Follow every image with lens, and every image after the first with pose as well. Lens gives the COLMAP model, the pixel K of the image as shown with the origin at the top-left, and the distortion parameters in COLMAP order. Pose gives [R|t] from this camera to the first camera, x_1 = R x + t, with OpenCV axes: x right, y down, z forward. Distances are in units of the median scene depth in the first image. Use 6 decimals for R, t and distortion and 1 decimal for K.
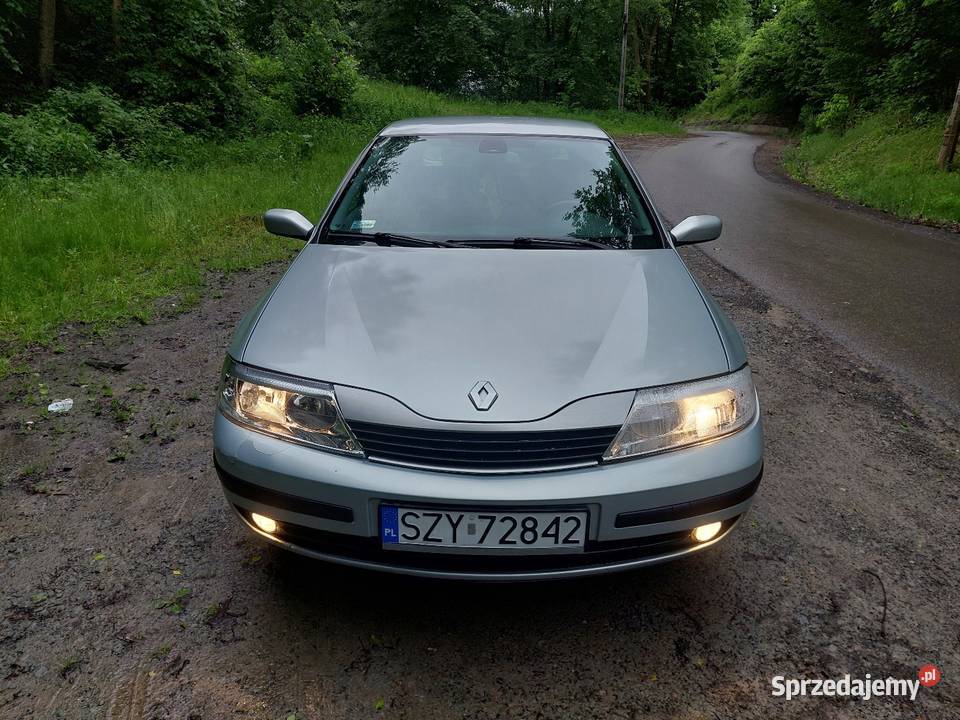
lens RADIAL K [[712.0, 0, 476.4], [0, 712.0, 364.8], [0, 0, 1]] dist [-0.000832, -0.005295]
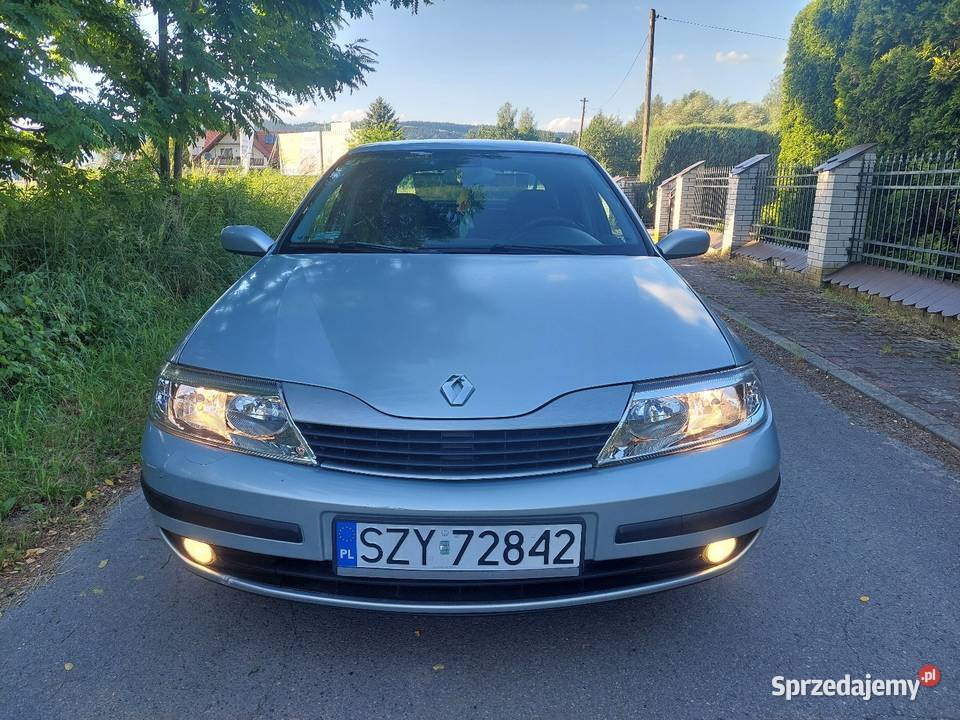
lens RADIAL K [[712.0, 0, 479.4], [0, 712.0, 351.1], [0, 0, 1]] dist [-0.000832, -0.005295]
pose [[0.999308, -0.012245, 0.035132, 0.007194], [0.015984, 0.993997, -0.108232, 0.092448], [-0.033596, 0.108718, 0.993505, 0.143883]]
